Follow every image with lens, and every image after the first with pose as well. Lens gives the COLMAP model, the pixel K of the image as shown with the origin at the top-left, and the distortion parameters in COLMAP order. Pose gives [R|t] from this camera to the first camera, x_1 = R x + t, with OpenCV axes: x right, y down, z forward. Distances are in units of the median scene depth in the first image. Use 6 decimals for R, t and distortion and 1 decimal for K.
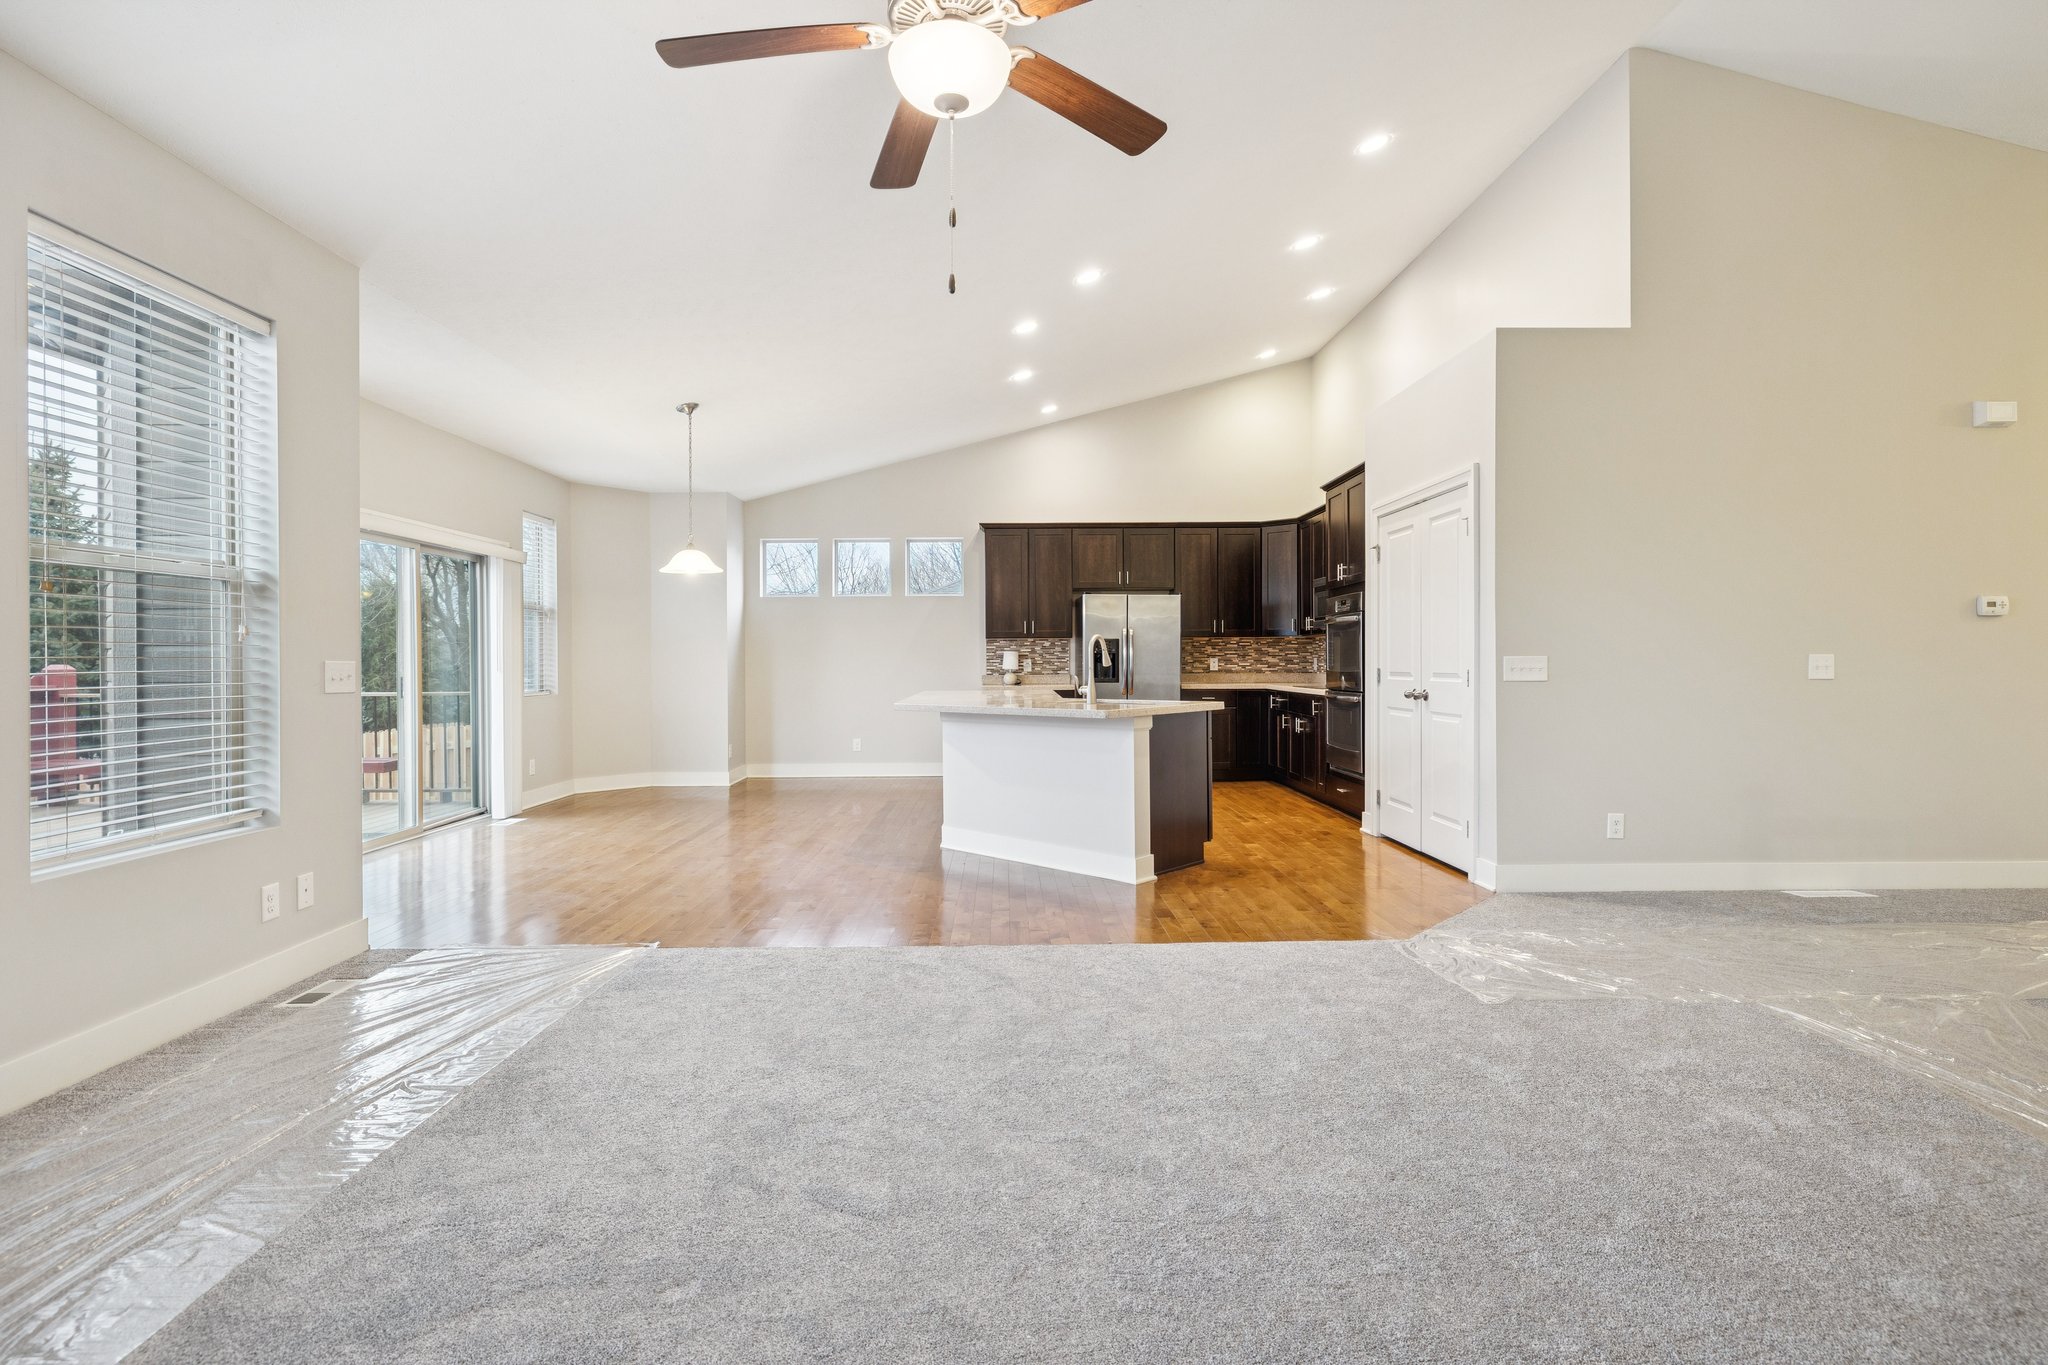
lens RADIAL K [[958.1, 0, 1020.9], [0, 958.1, 668.6], [0, 0, 1]] dist [-0.000852, 0.000645]
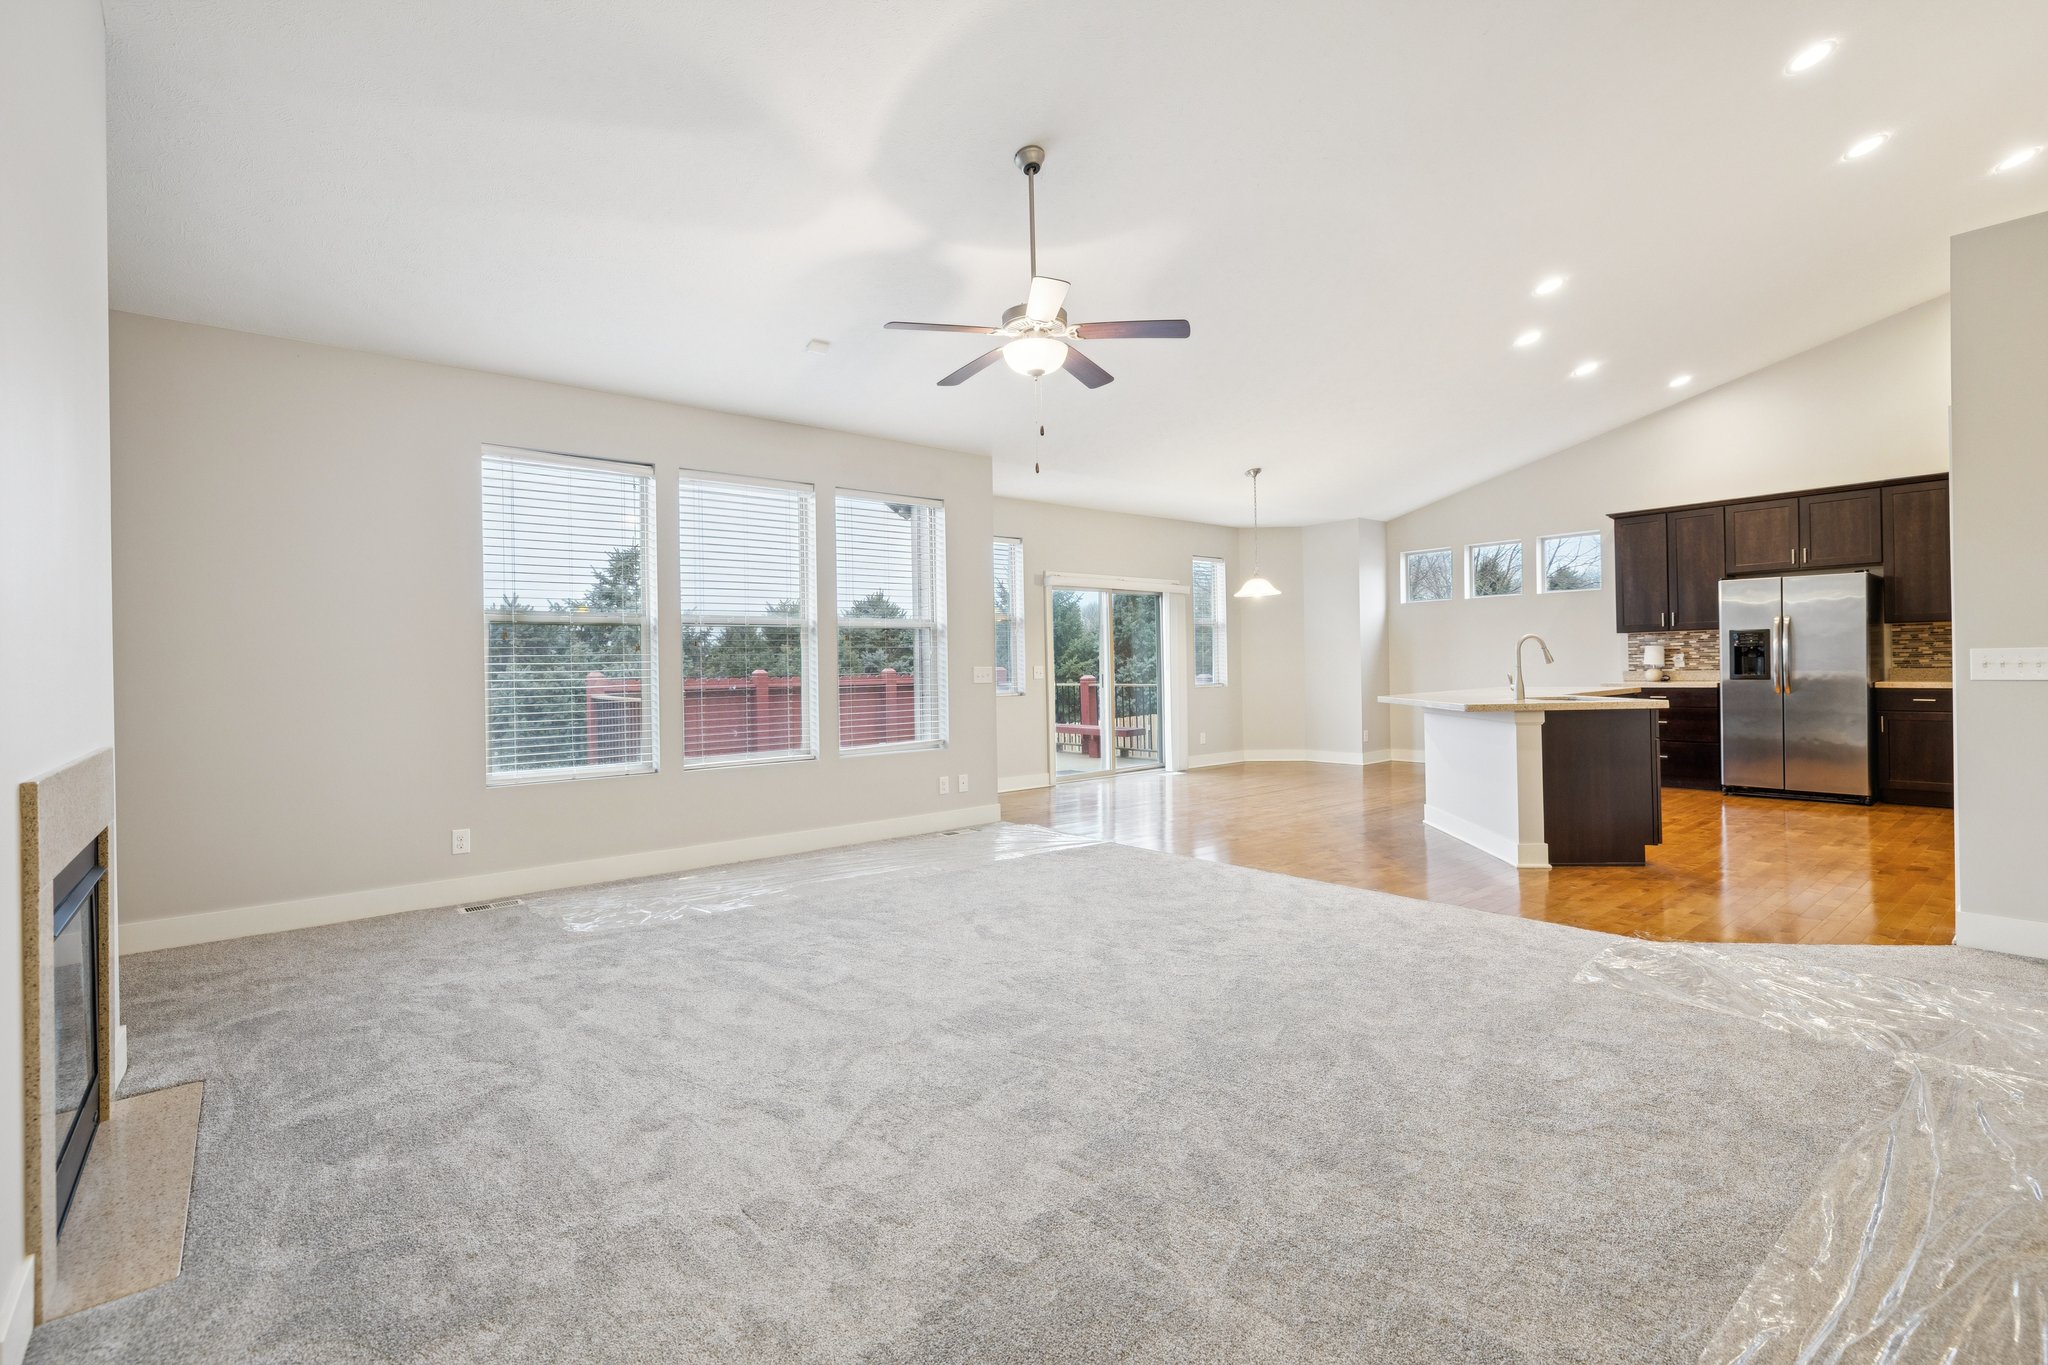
lens RADIAL K [[893.9, 0, 1013.8], [0, 893.9, 661.6], [0, 0, 1]] dist [-0.011061, -0.000369]
pose [[0.639395, -0.010371, -0.768809, 0.326202], [0.008014, 0.999945, -0.006823, -0.001991], [0.768837, -0.001799, 0.639442, -0.043475]]
